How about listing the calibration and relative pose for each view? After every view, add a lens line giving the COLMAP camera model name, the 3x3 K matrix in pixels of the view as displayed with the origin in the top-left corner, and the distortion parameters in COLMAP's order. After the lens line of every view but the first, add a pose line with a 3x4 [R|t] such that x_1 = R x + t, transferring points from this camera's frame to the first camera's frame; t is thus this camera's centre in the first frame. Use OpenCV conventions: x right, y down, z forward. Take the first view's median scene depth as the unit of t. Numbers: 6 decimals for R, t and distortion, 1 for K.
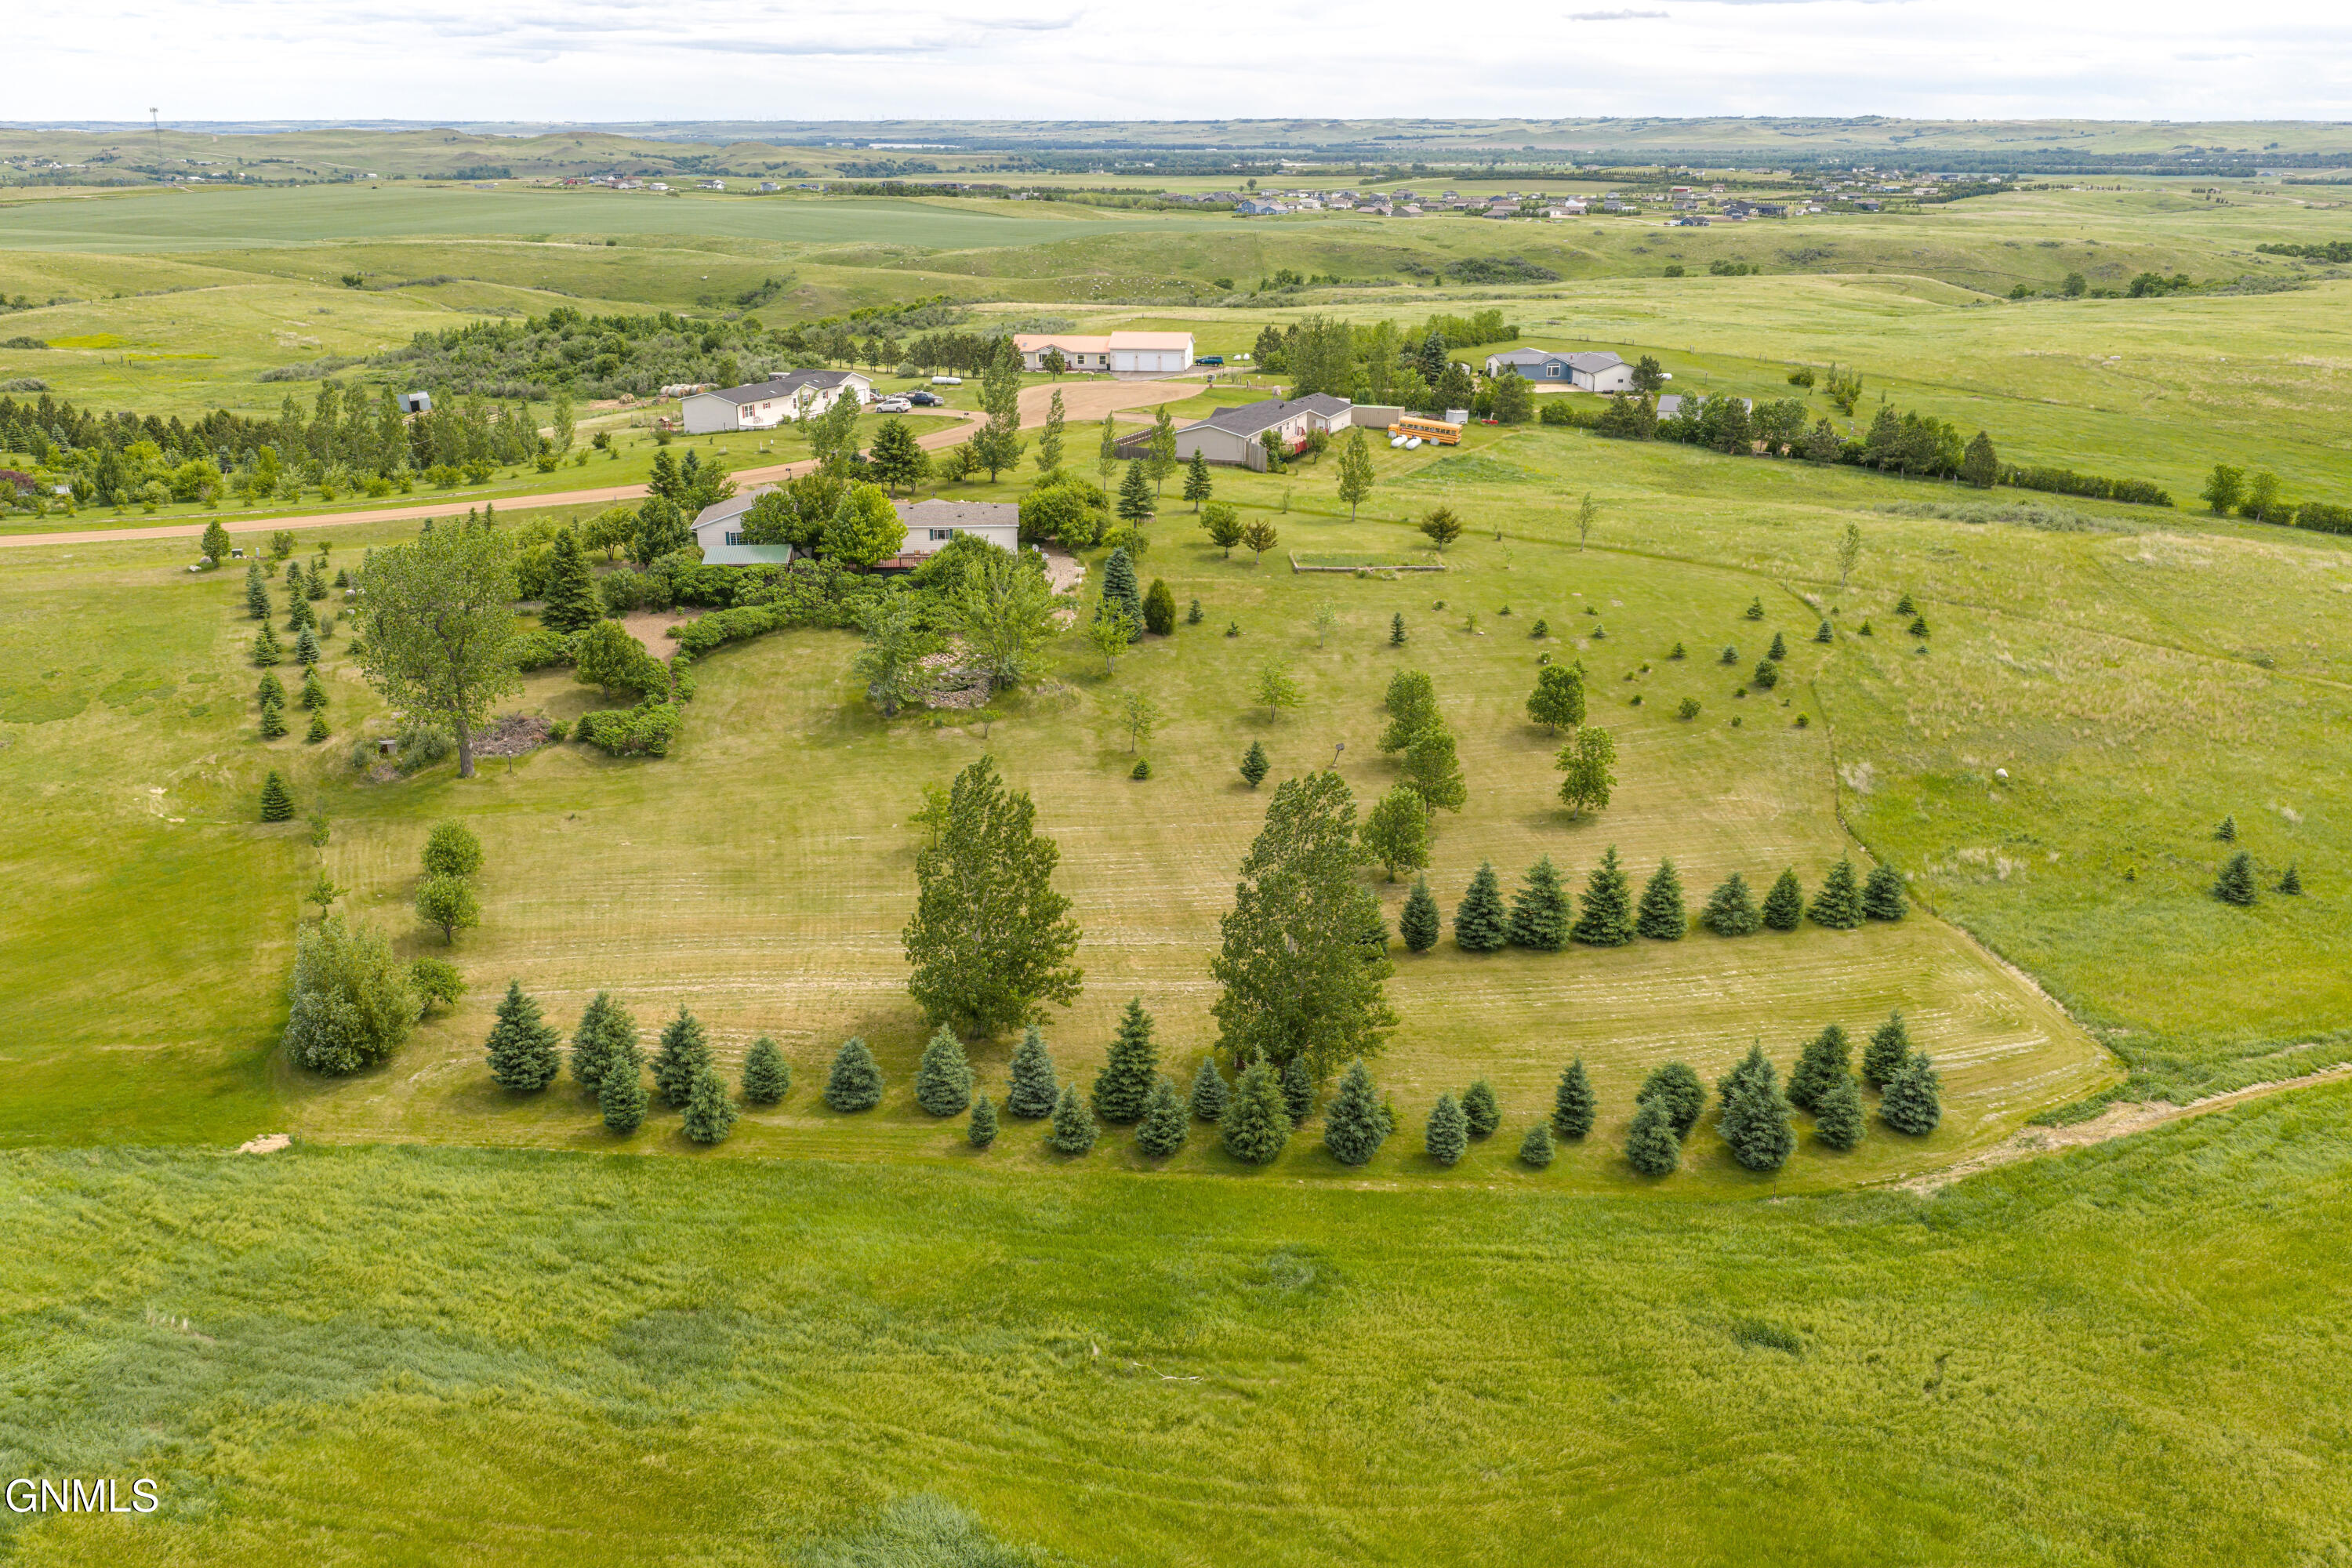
lens RADIAL K [[1975.7, 0, 1176.0], [0, 1975.7, 784.0], [0, 0, 1]] dist [0.016664, -0.029887]
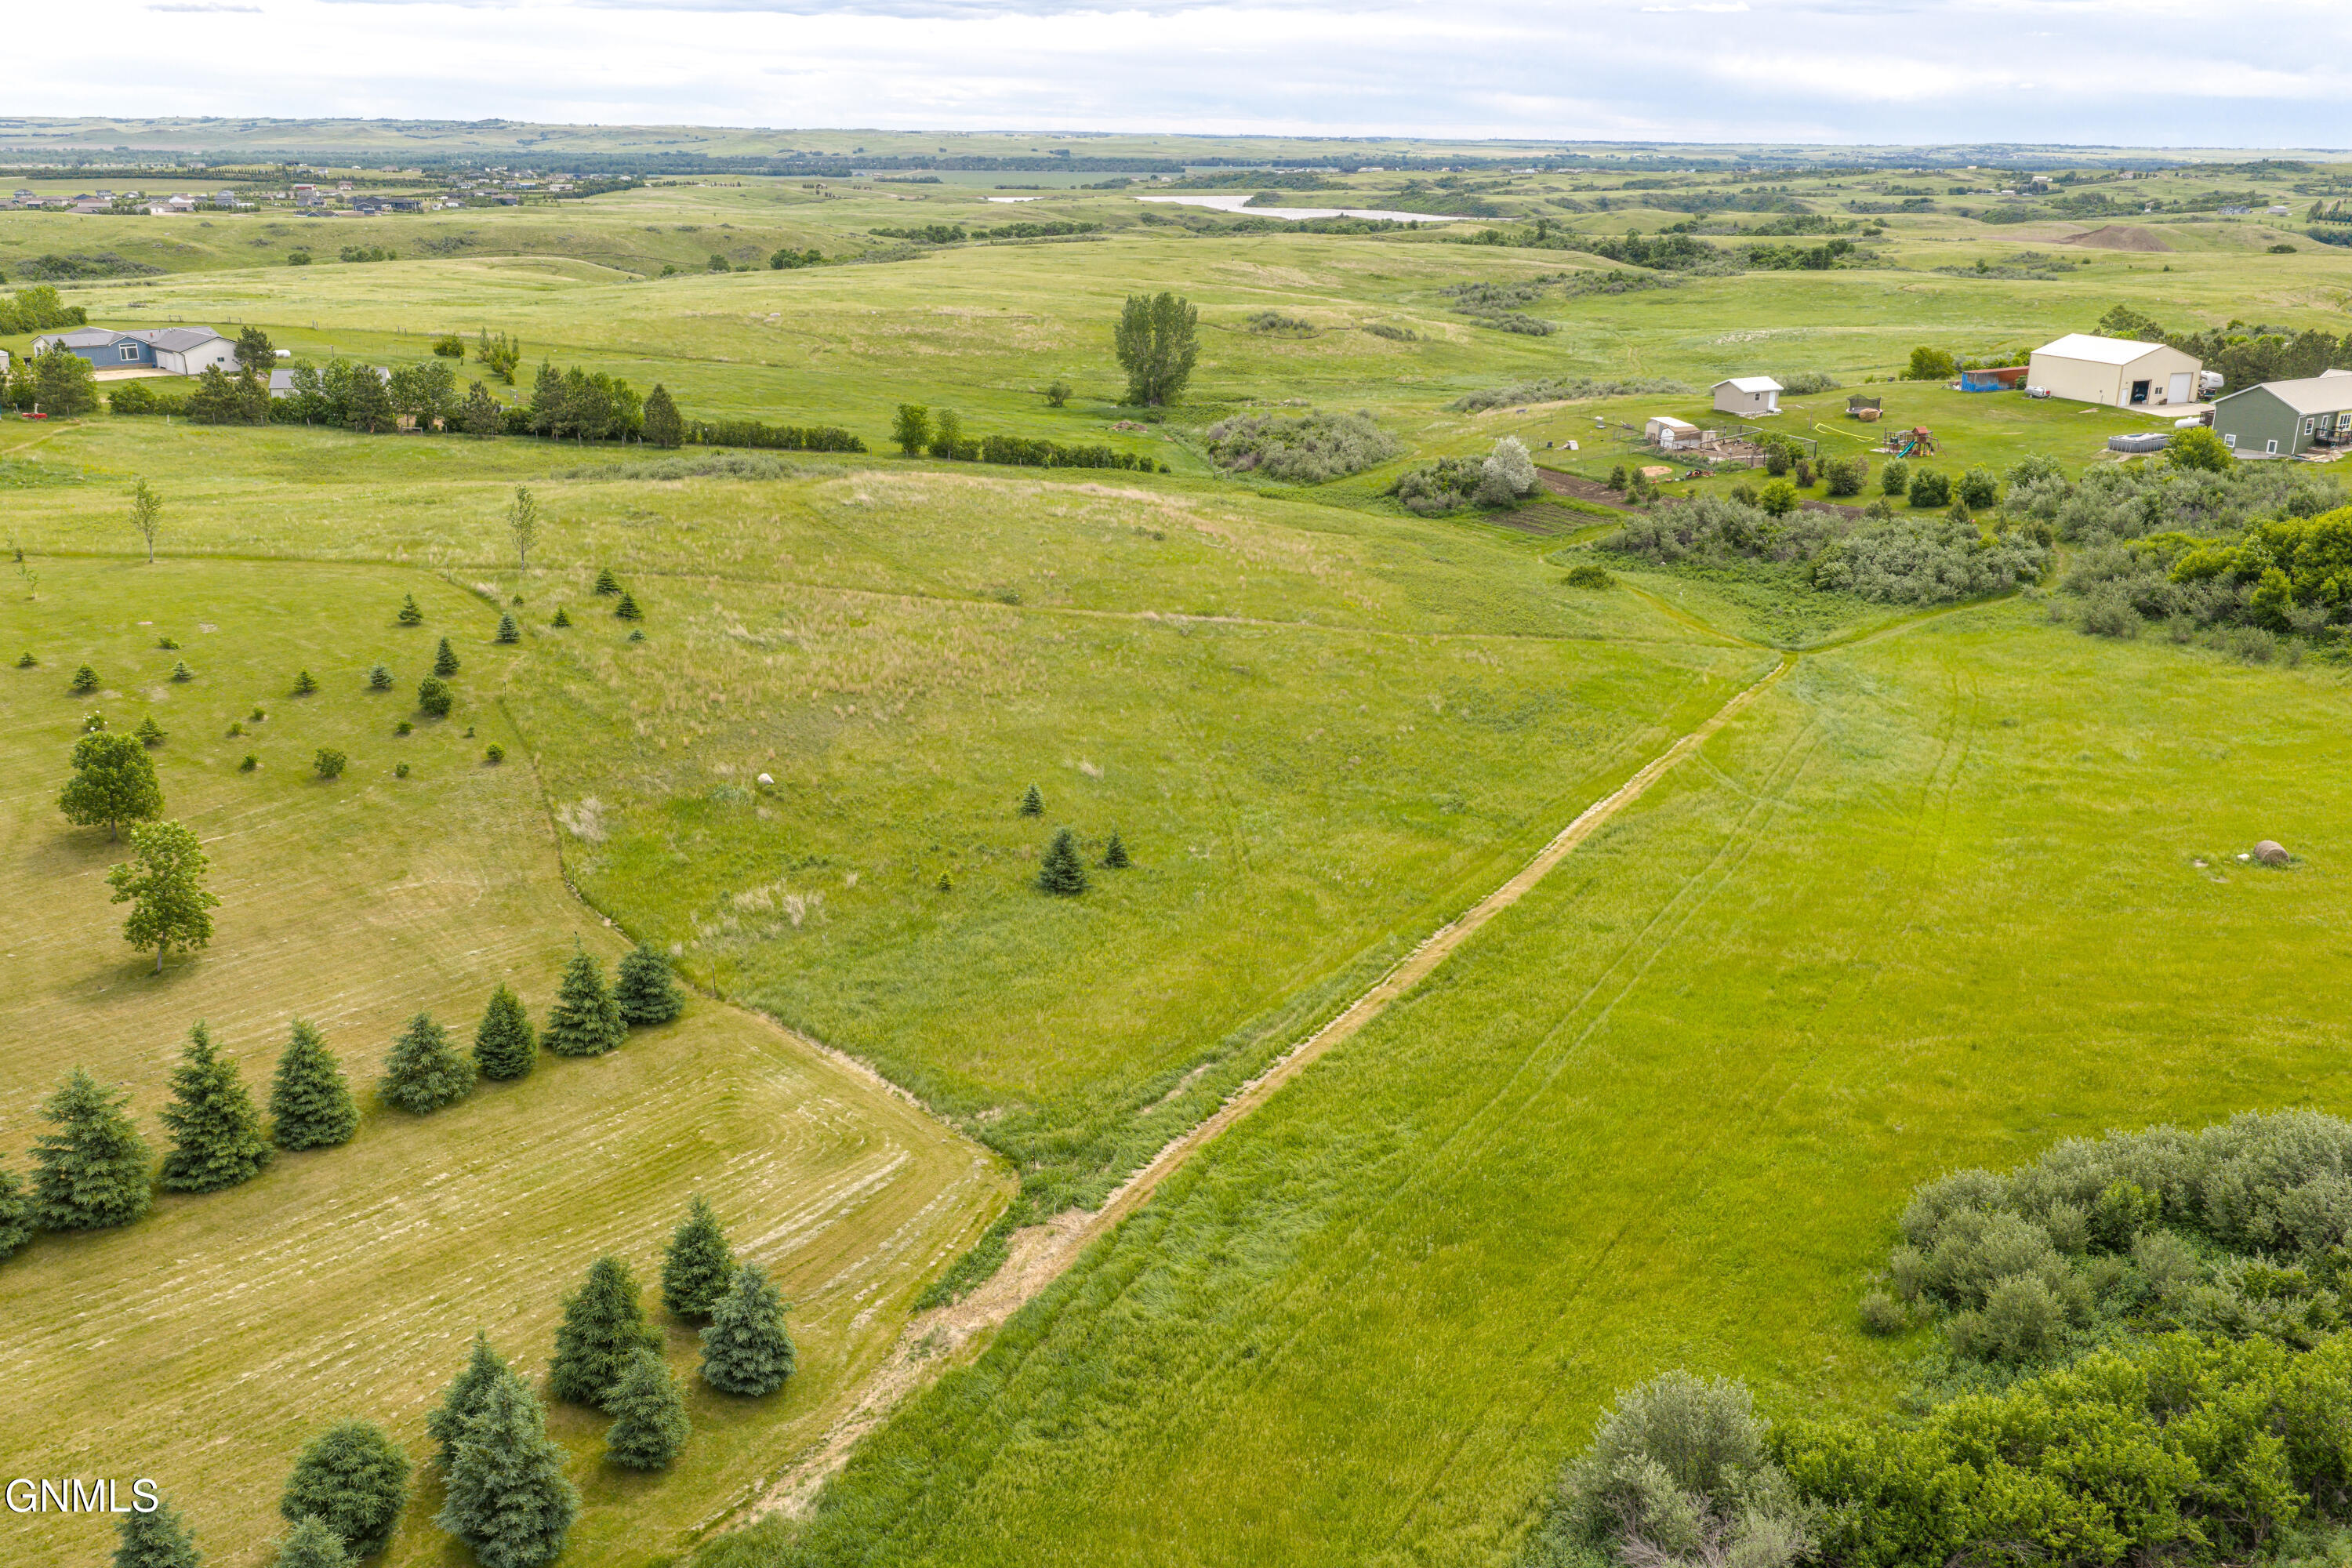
lens RADIAL K [[1975.7, 0, 1176.0], [0, 1975.7, 784.0], [0, 0, 1]] dist [0.016664, -0.029887]
pose [[0.804171, -0.176368, 0.567630, 0.094380], [0.177681, 0.982628, 0.053588, -0.014276], [-0.567220, 0.057763, 0.821538, 0.240563]]
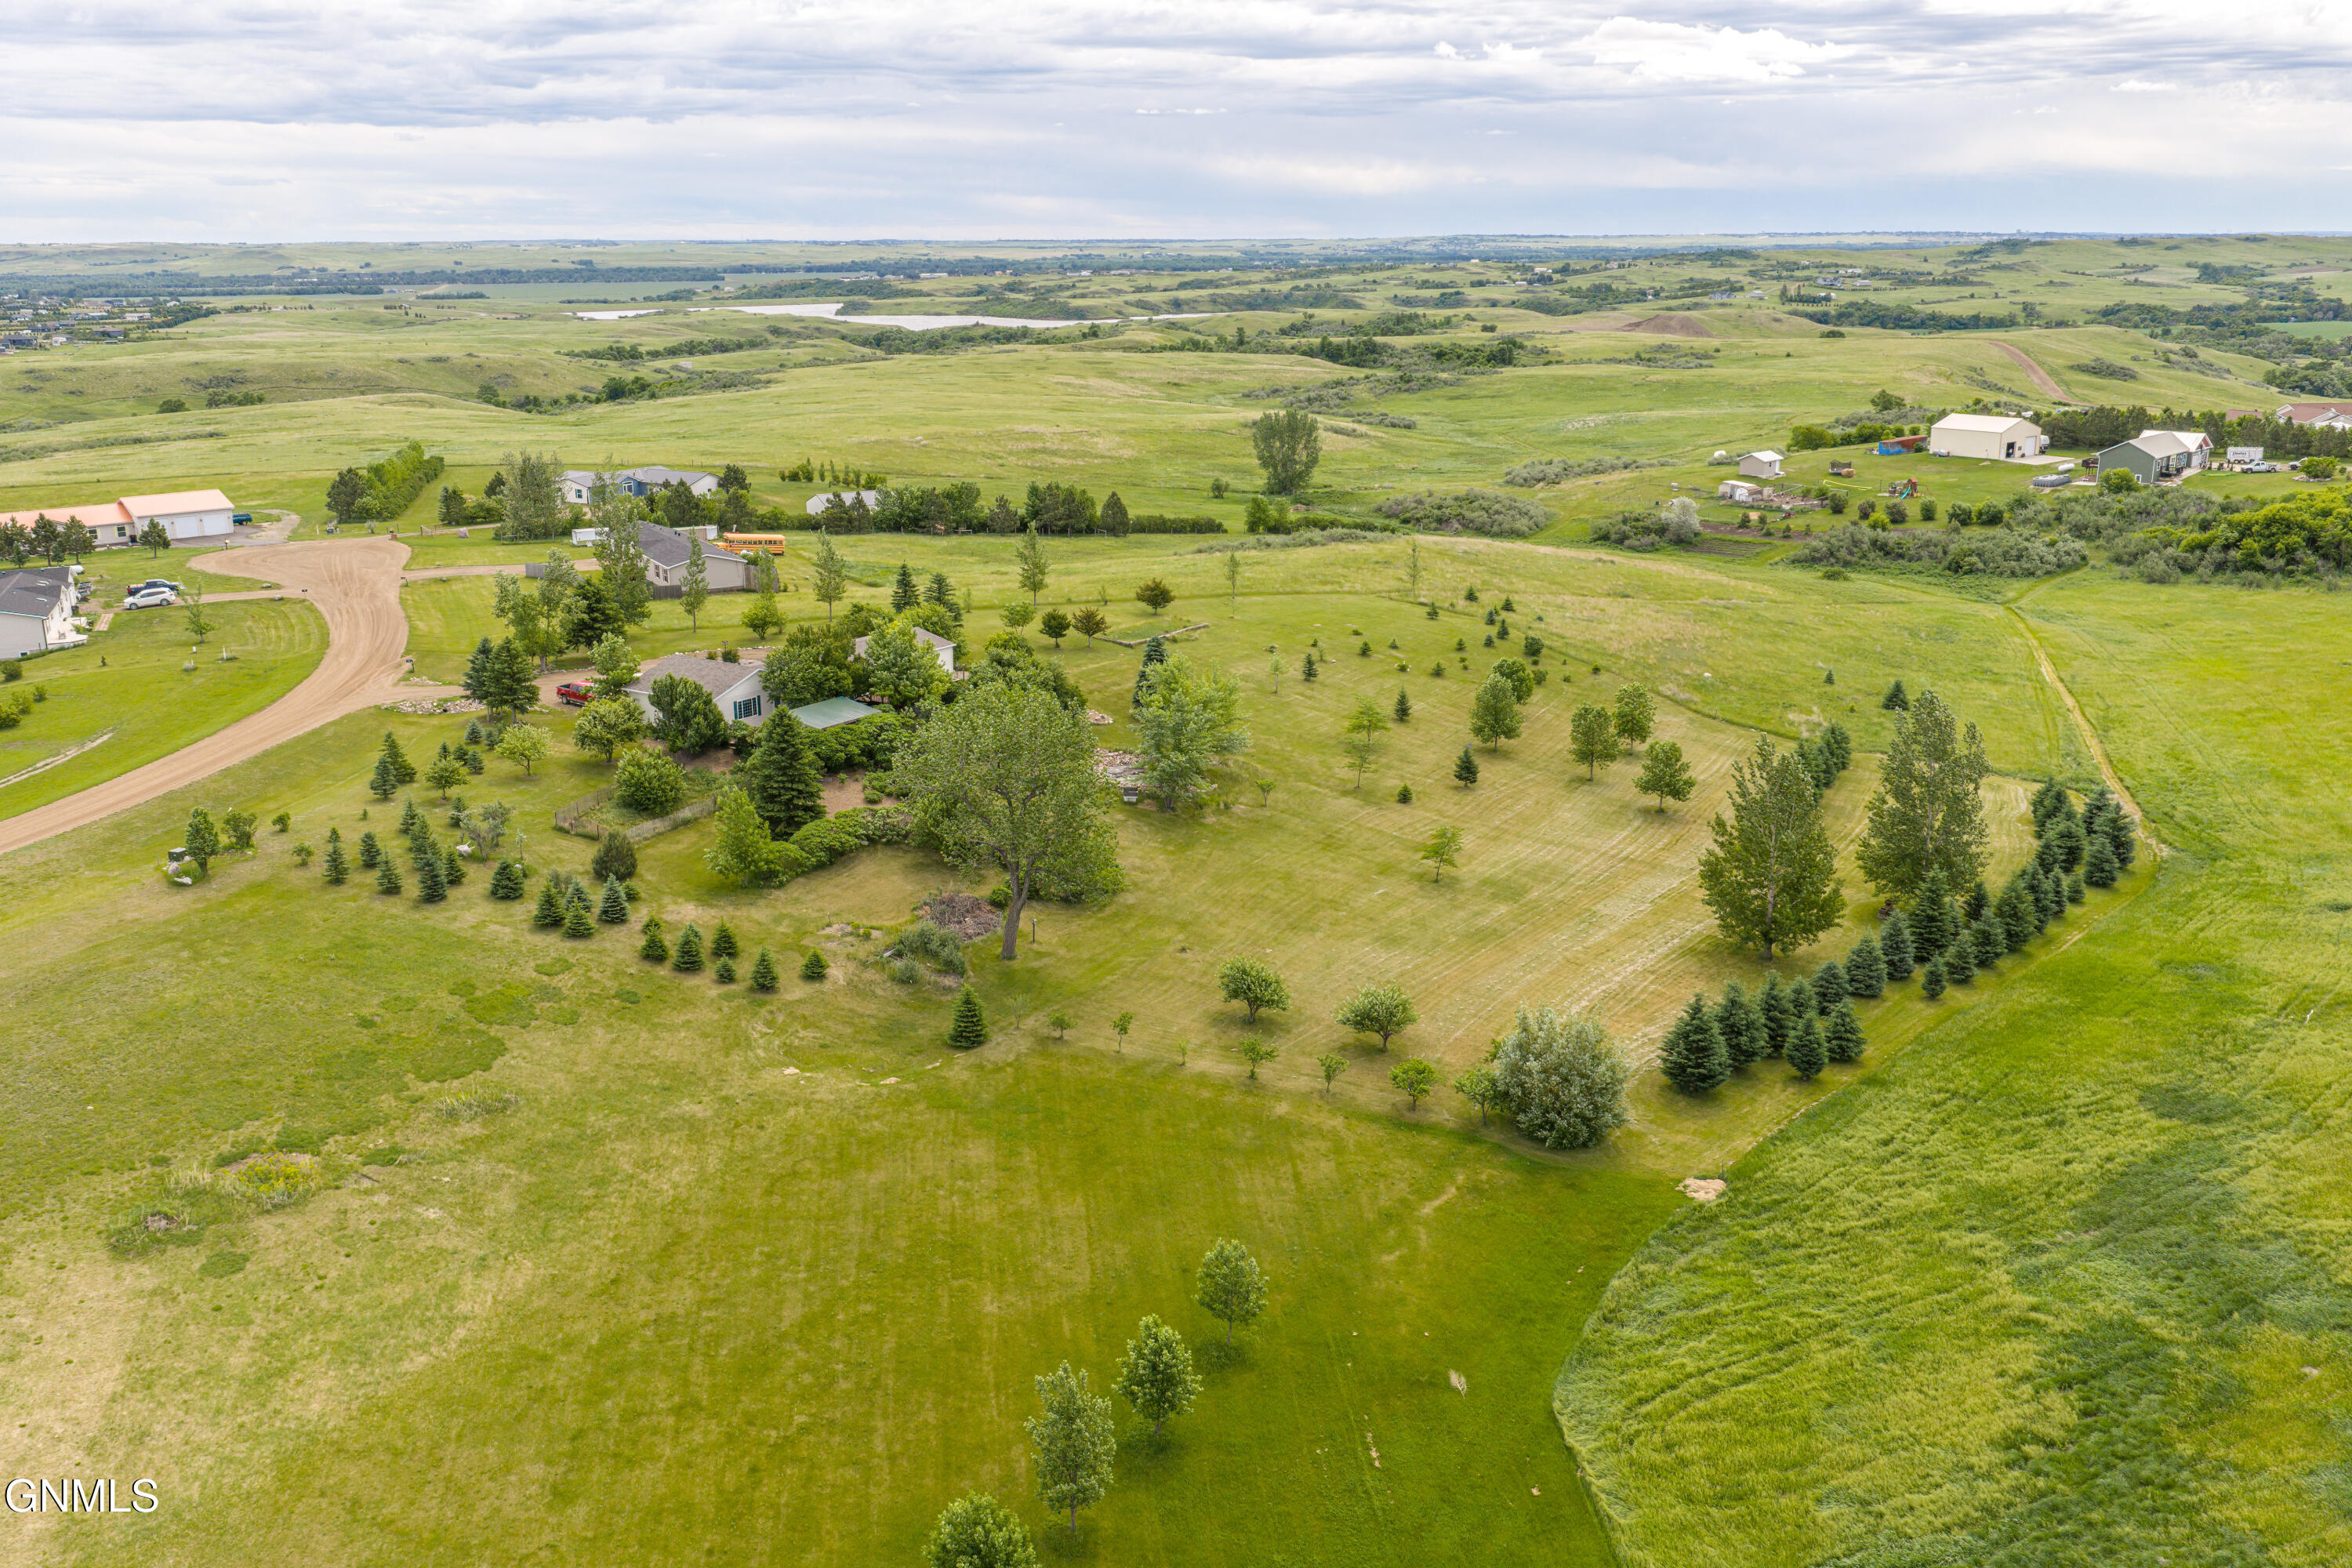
lens RADIAL K [[1975.7, 0, 1176.0], [0, 1975.7, 784.0], [0, 0, 1]] dist [0.016664, -0.029887]
pose [[0.637884, -0.209941, 0.740964, -0.833148], [0.251562, 0.966151, 0.057178, -0.097850], [-0.727887, 0.149925, 0.669106, 0.268082]]
